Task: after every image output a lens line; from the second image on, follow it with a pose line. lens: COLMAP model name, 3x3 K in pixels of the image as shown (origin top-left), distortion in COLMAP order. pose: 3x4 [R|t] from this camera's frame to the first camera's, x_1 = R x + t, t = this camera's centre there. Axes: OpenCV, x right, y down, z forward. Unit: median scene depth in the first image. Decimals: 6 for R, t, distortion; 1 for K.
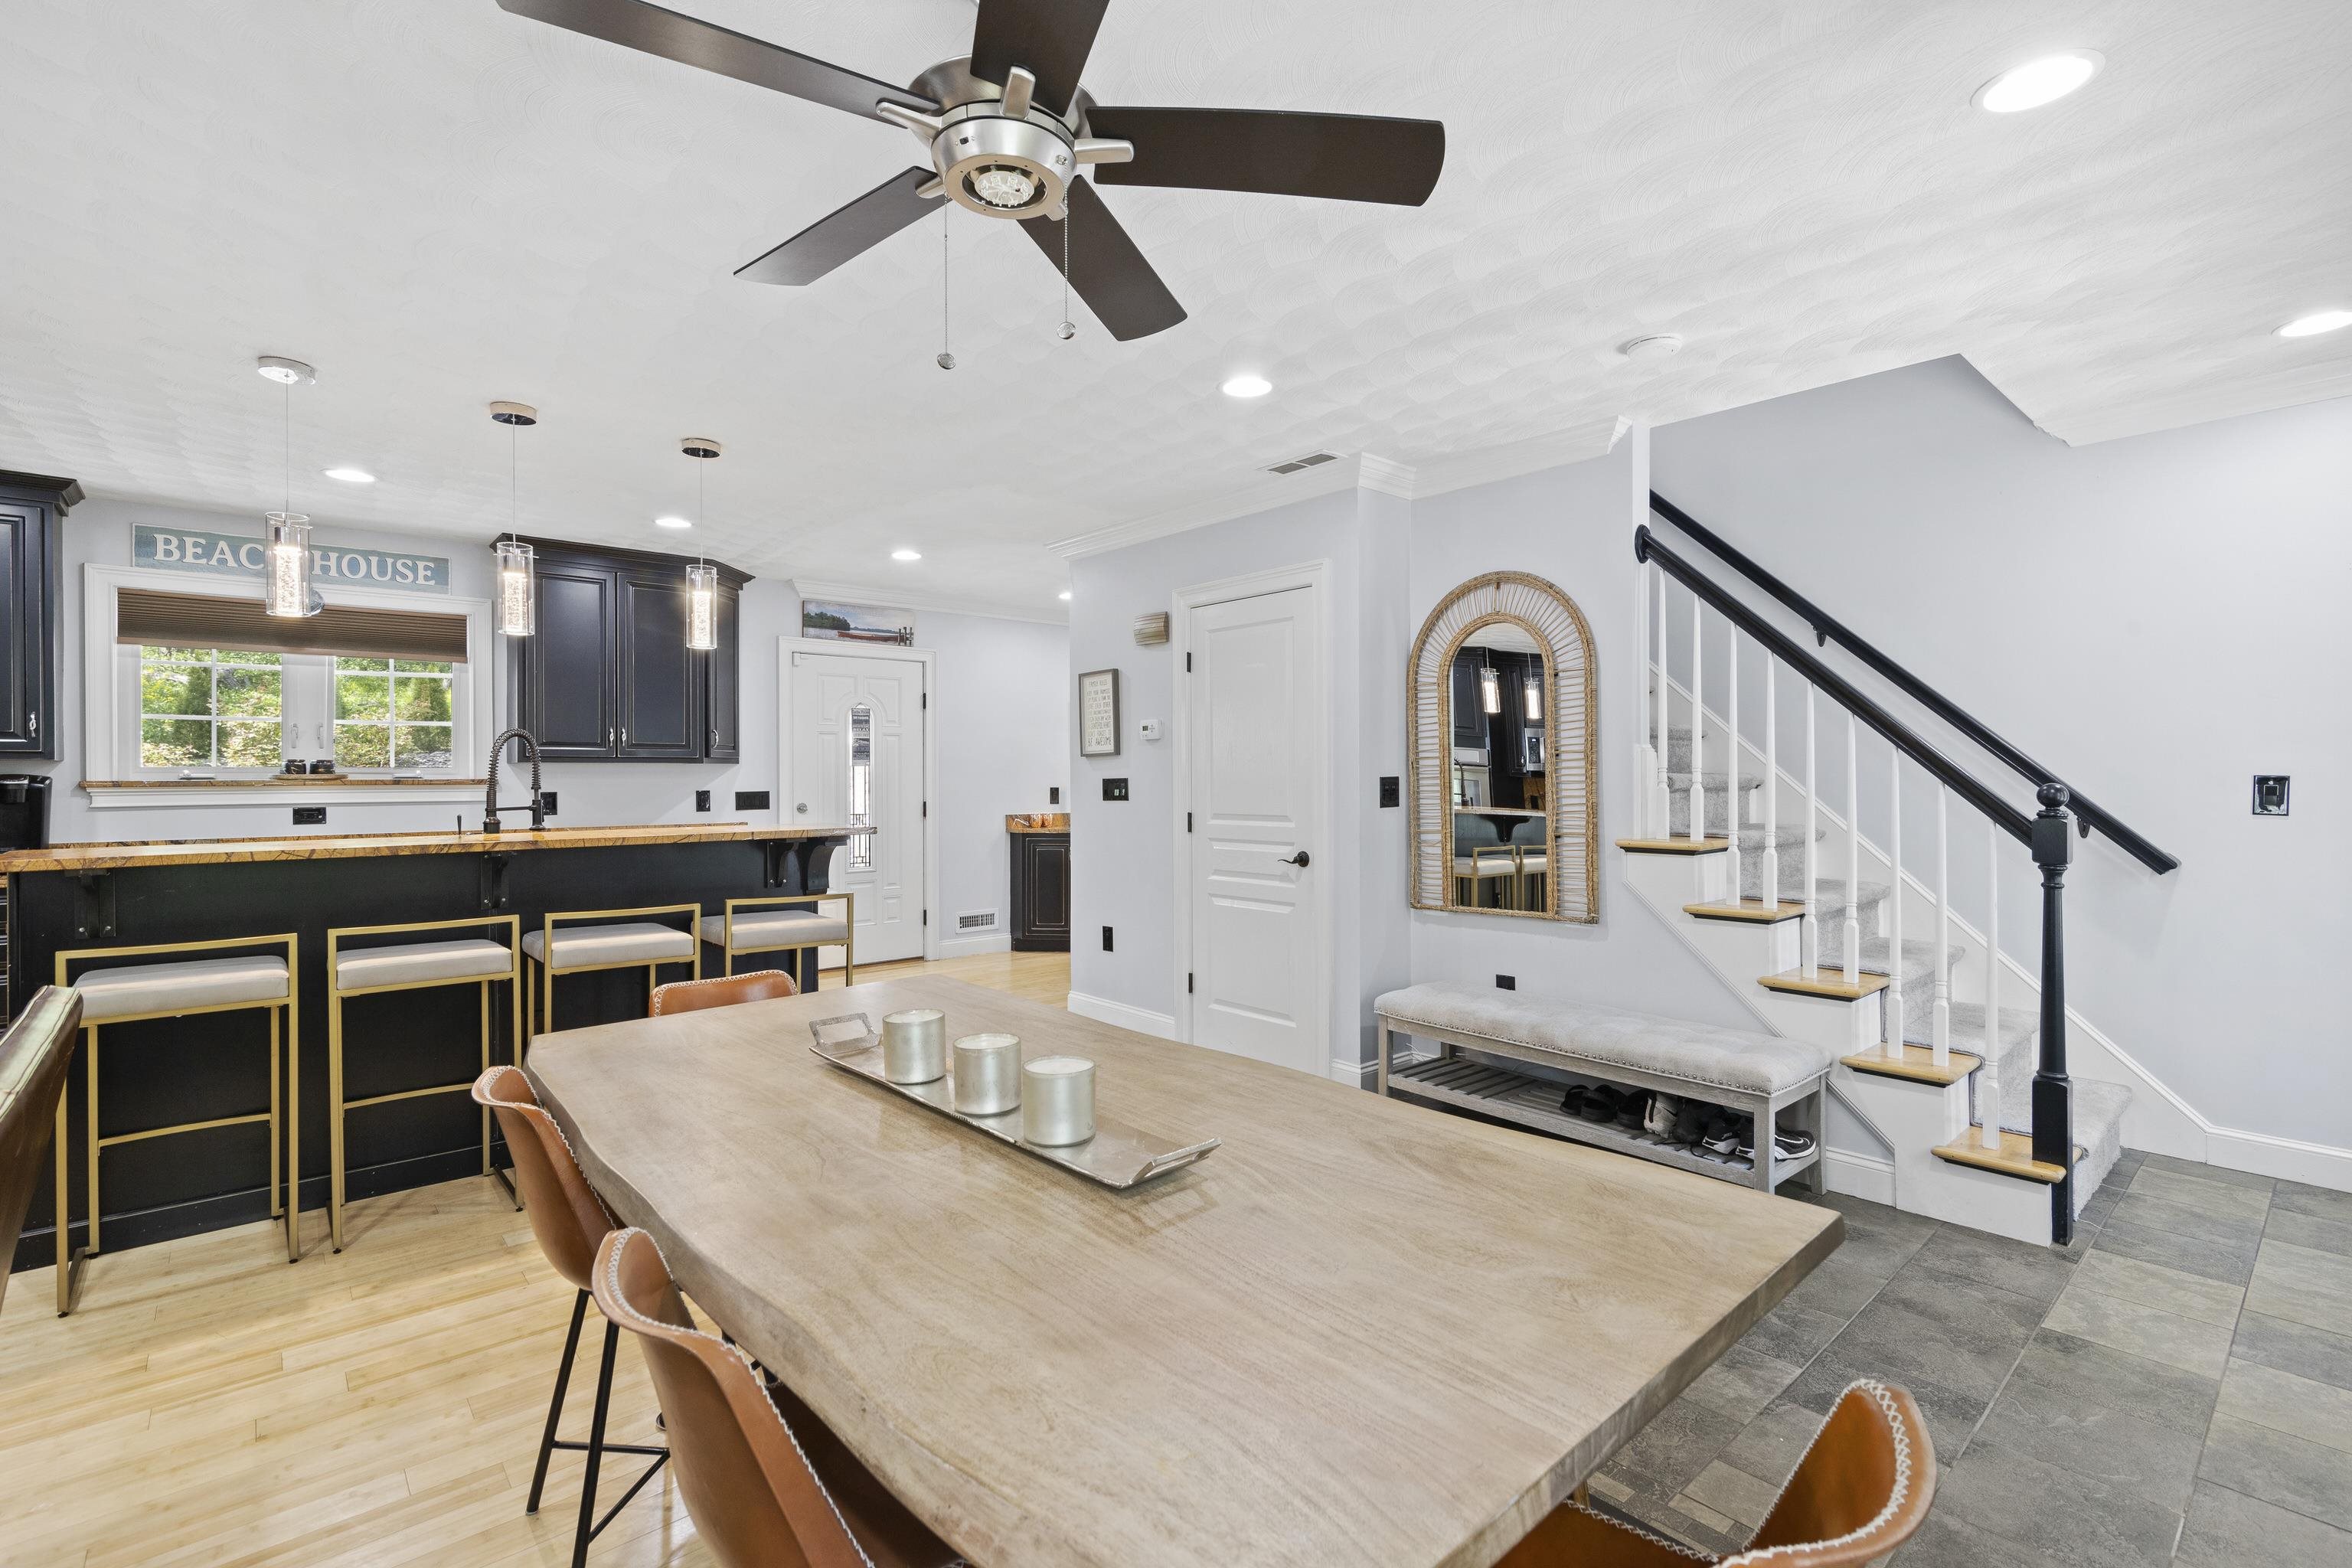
lens RADIAL K [[1072.6, 0, 1173.9], [0, 1072.6, 775.3], [0, 0, 1]] dist [-0.003073, 0.001426]
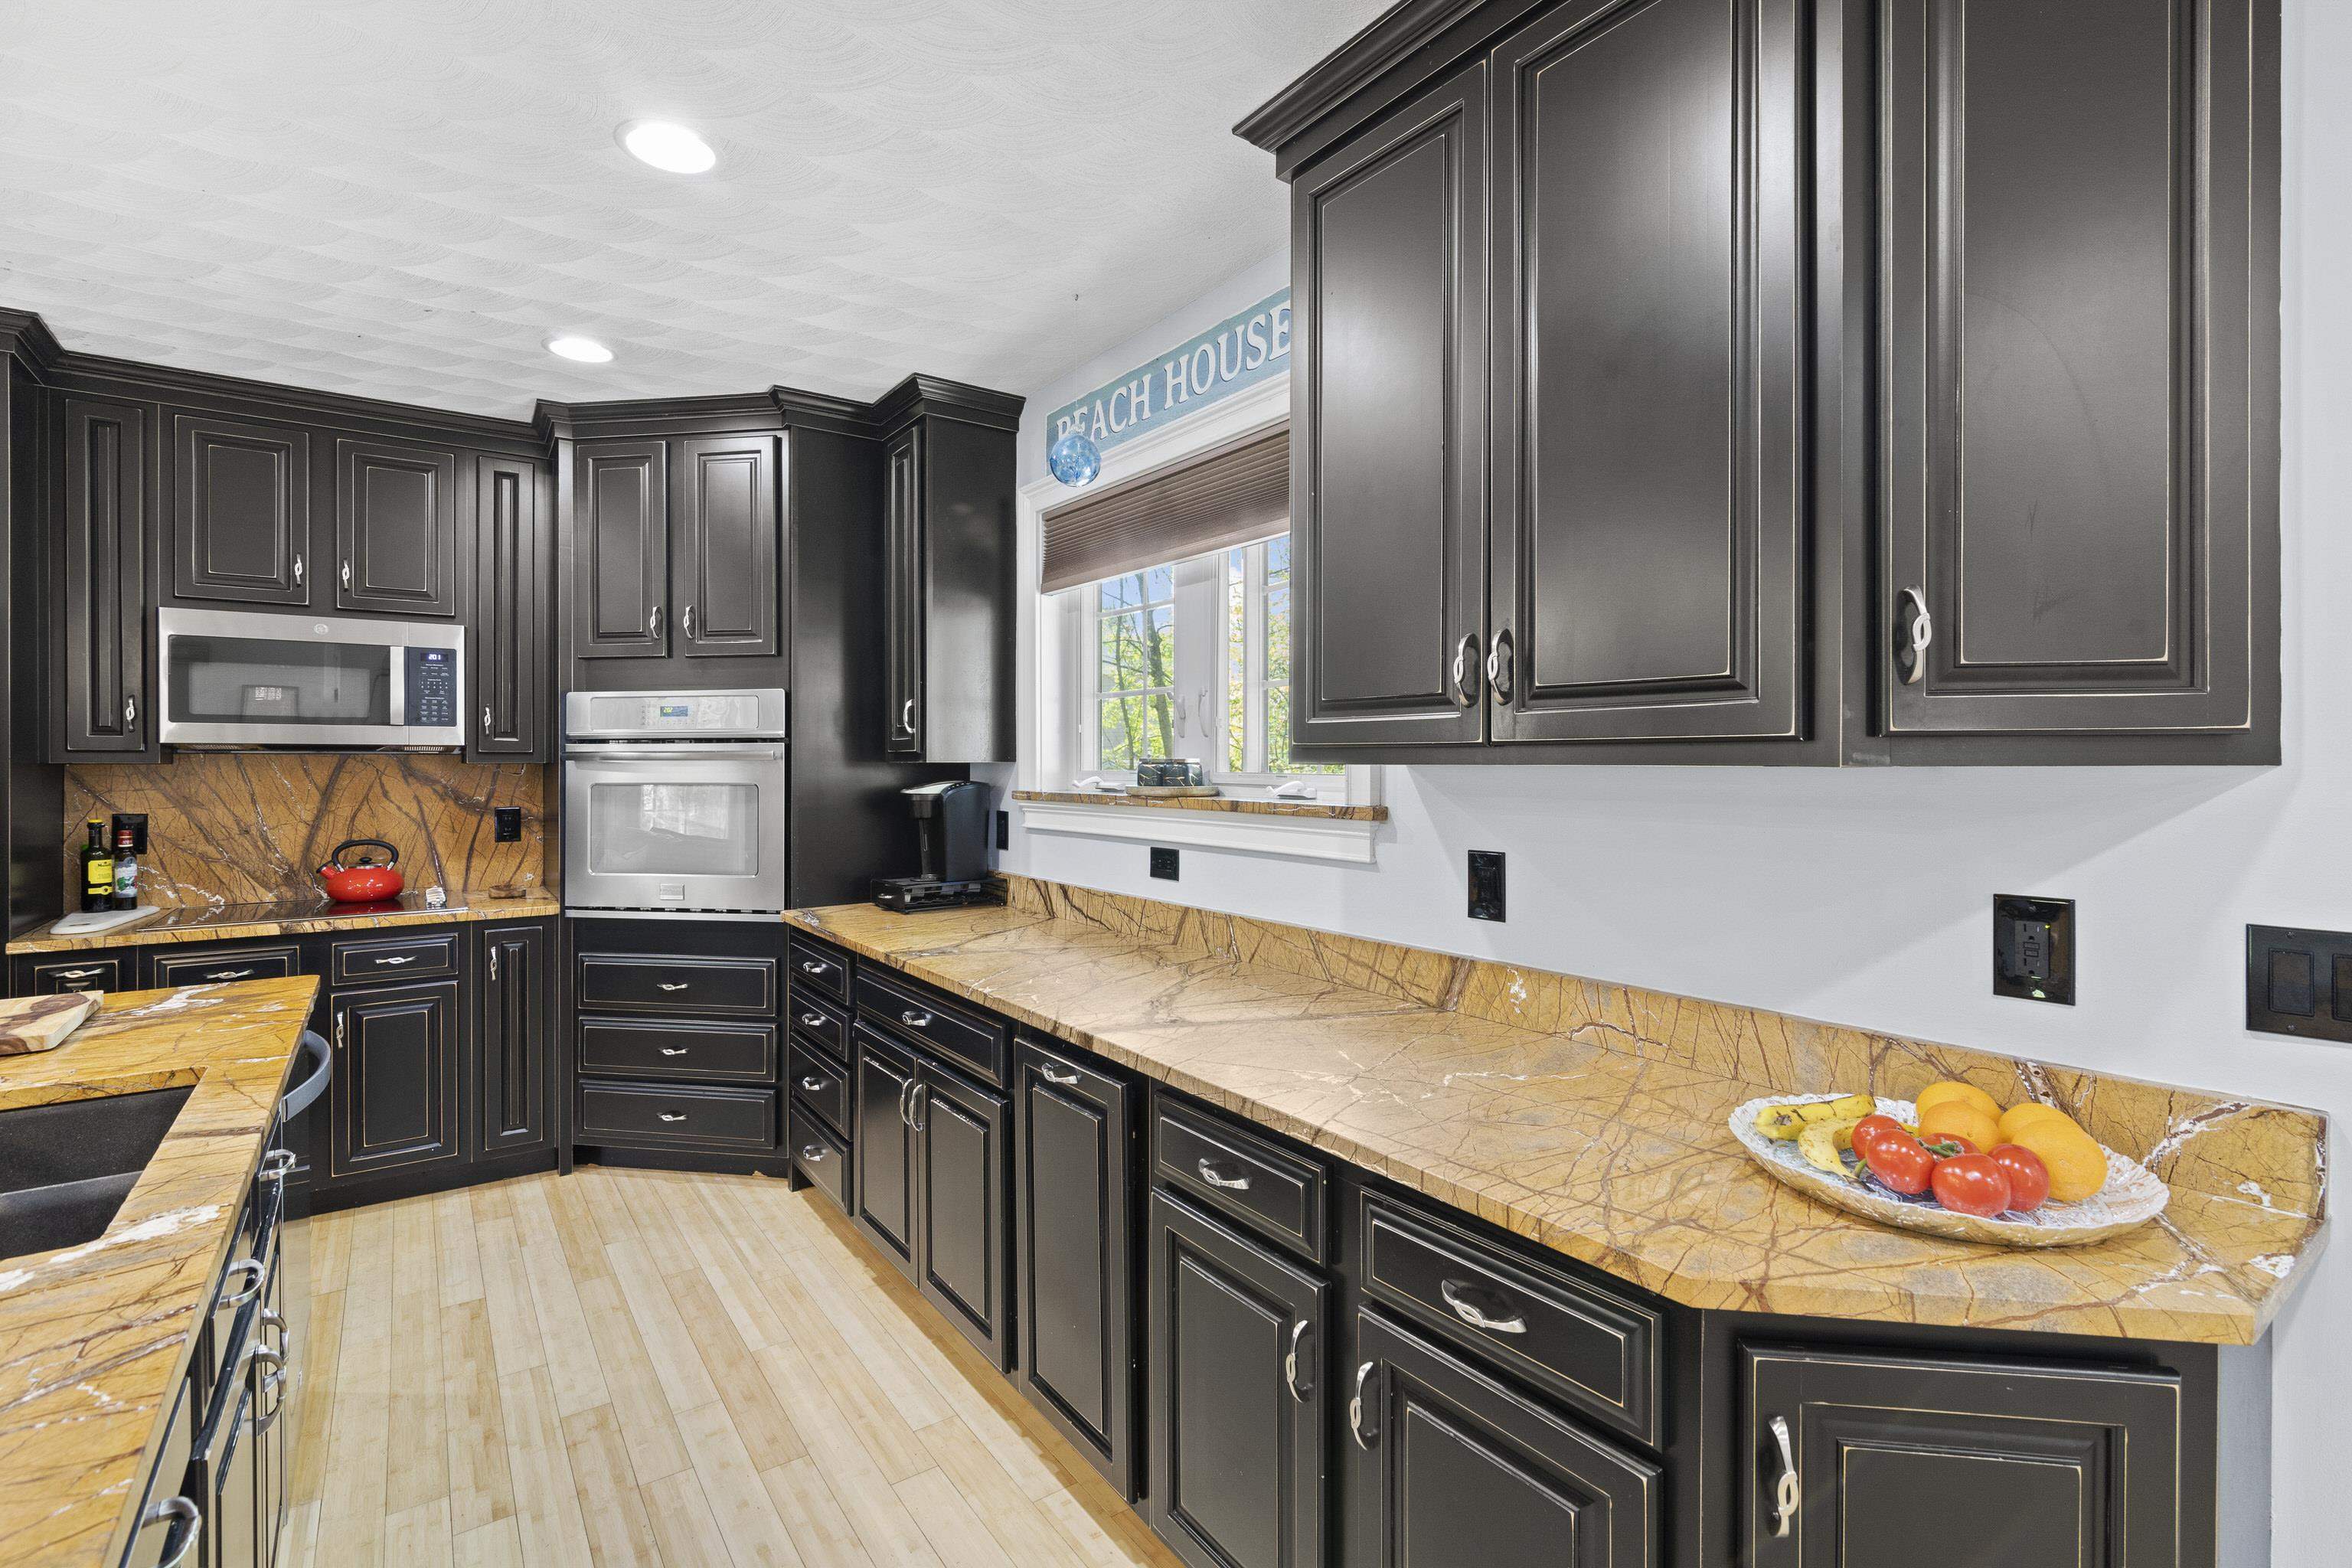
lens RADIAL K [[1072.6, 0, 1161.8], [0, 1072.6, 766.9], [0, 0, 1]] dist [-0.003073, 0.001426]
pose [[-0.090807, 0.005863, -0.995851, -0.266036], [-0.002205, 0.999979, 0.006089, -0.013363], [0.995866, 0.002749, -0.090792, 1.019159]]
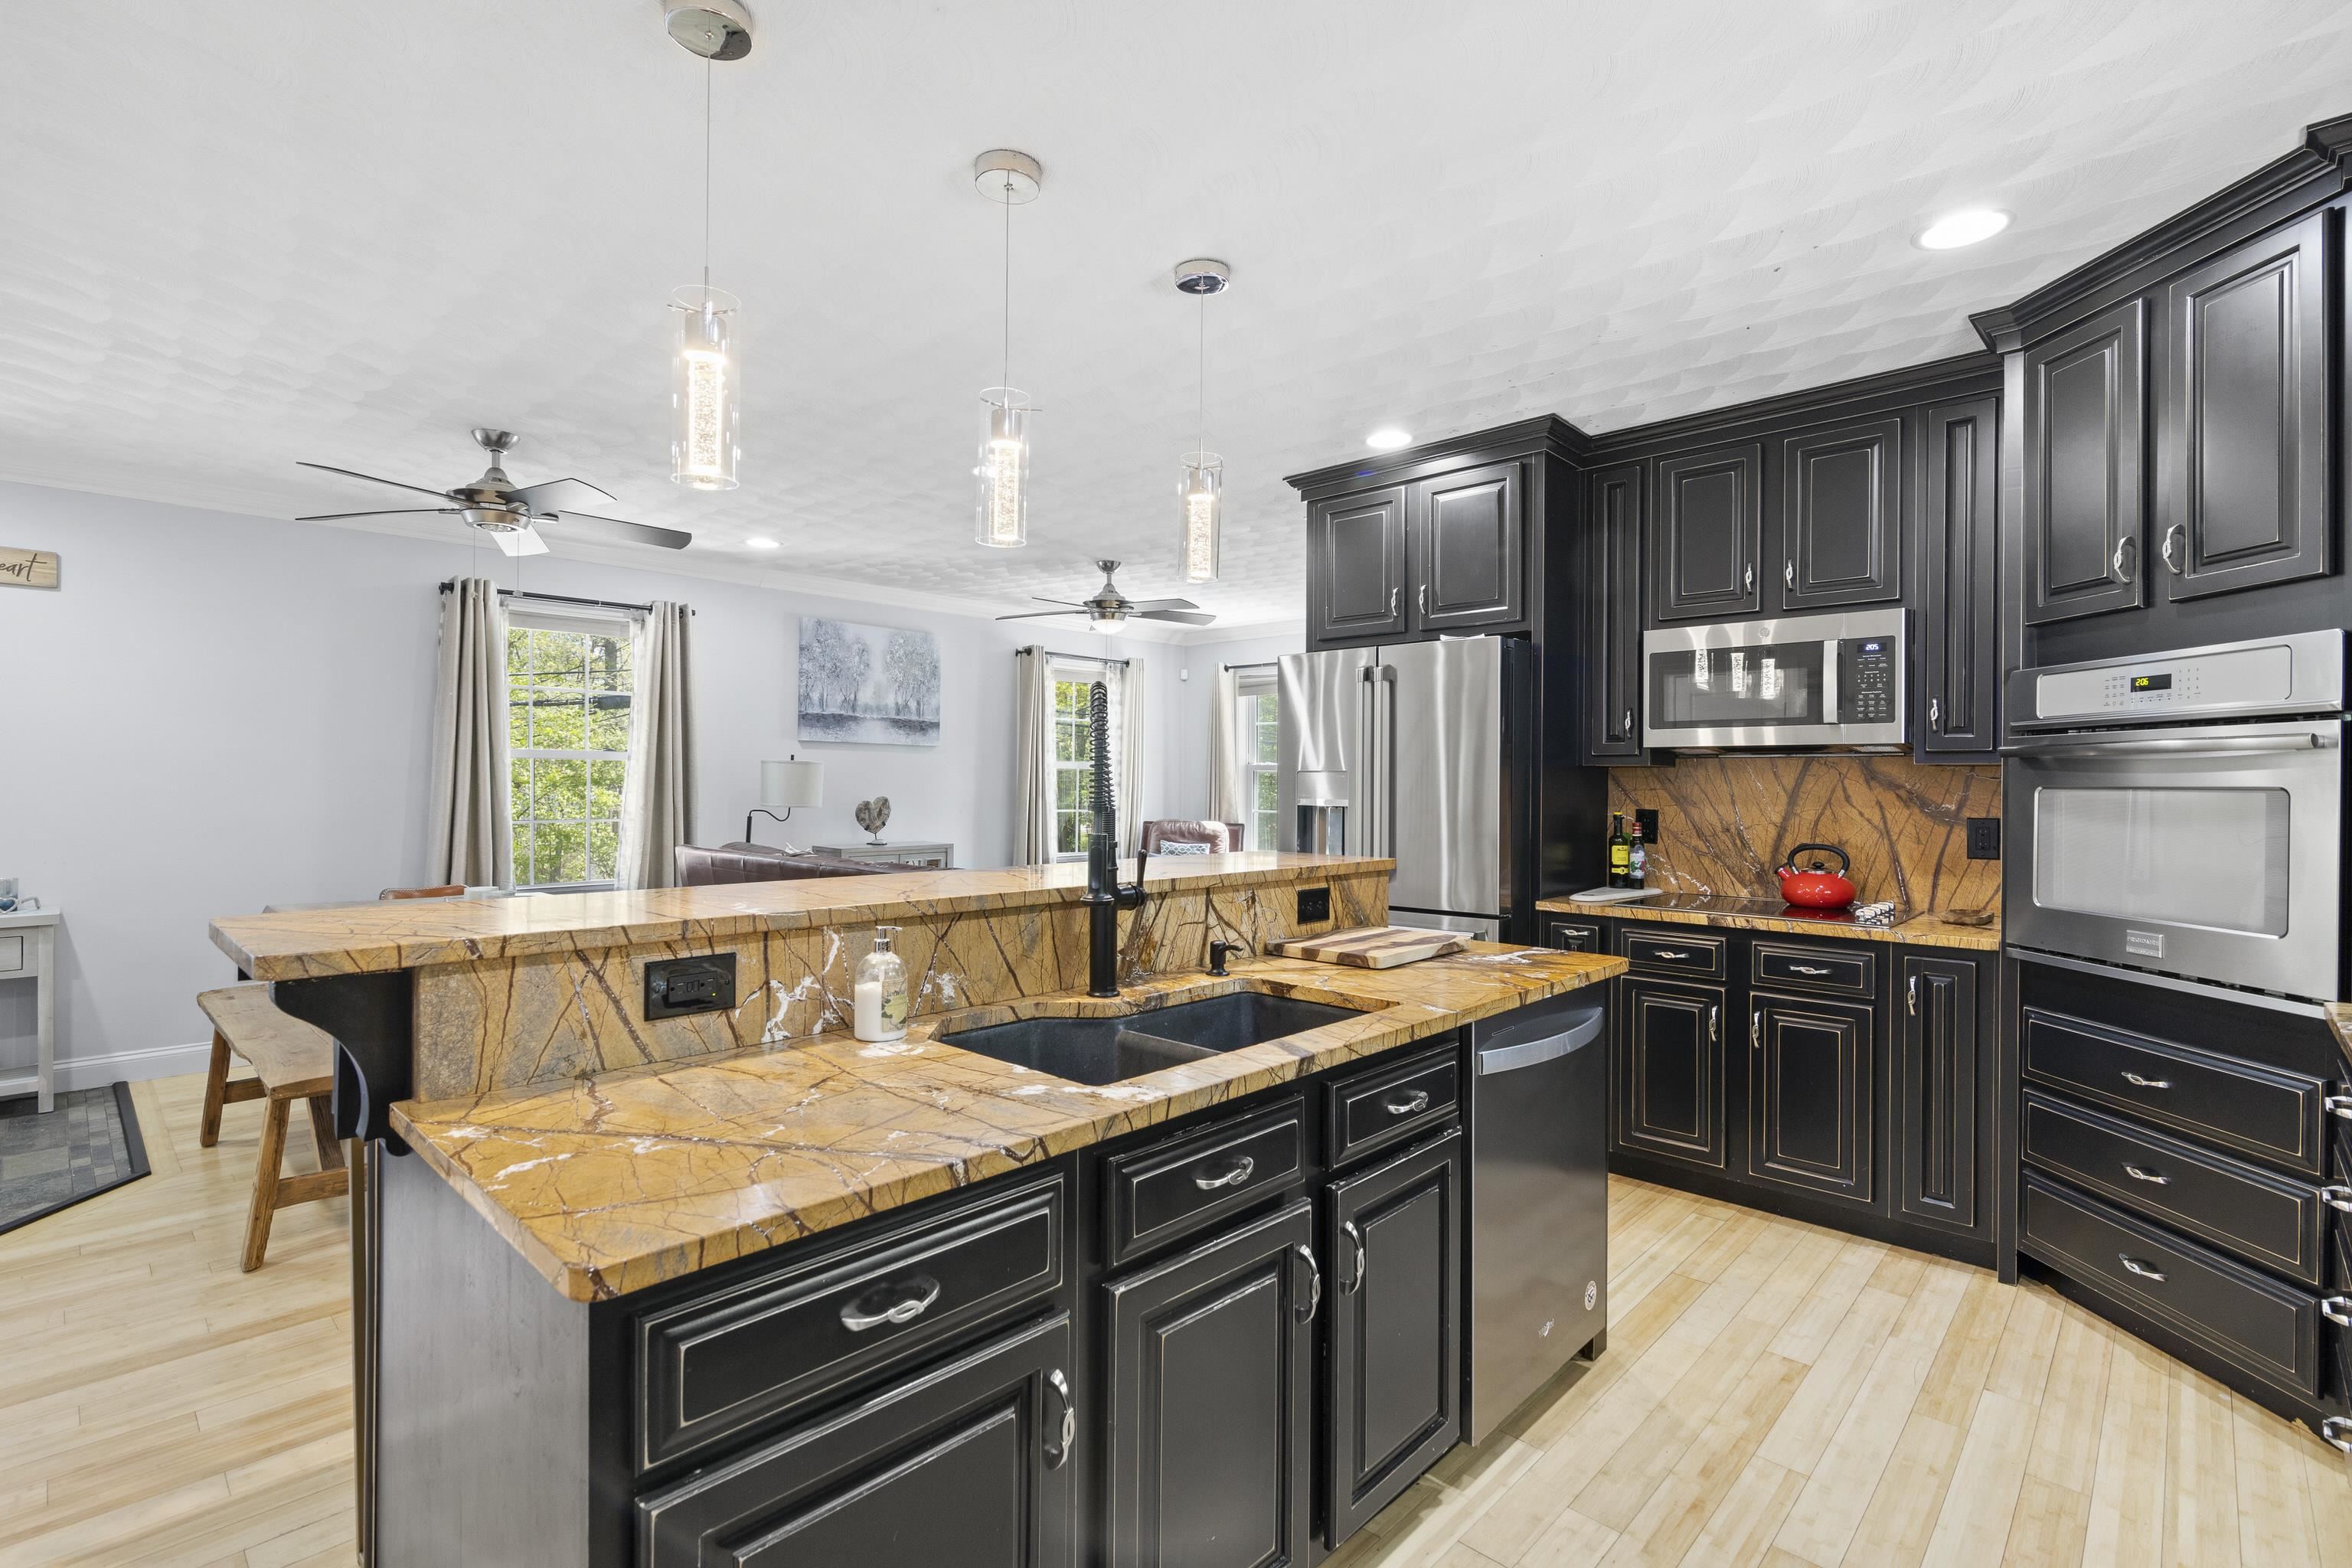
lens RADIAL K [[1072.6, 0, 1189.4], [0, 1072.6, 779.5], [0, 0, 1]] dist [-0.003073, 0.001426]
pose [[-0.993928, -0.006362, -0.109848, -0.436067], [-0.006415, 0.999979, 0.000121, 0.000469], [0.109845, 0.000825, -0.993948, 1.067575]]
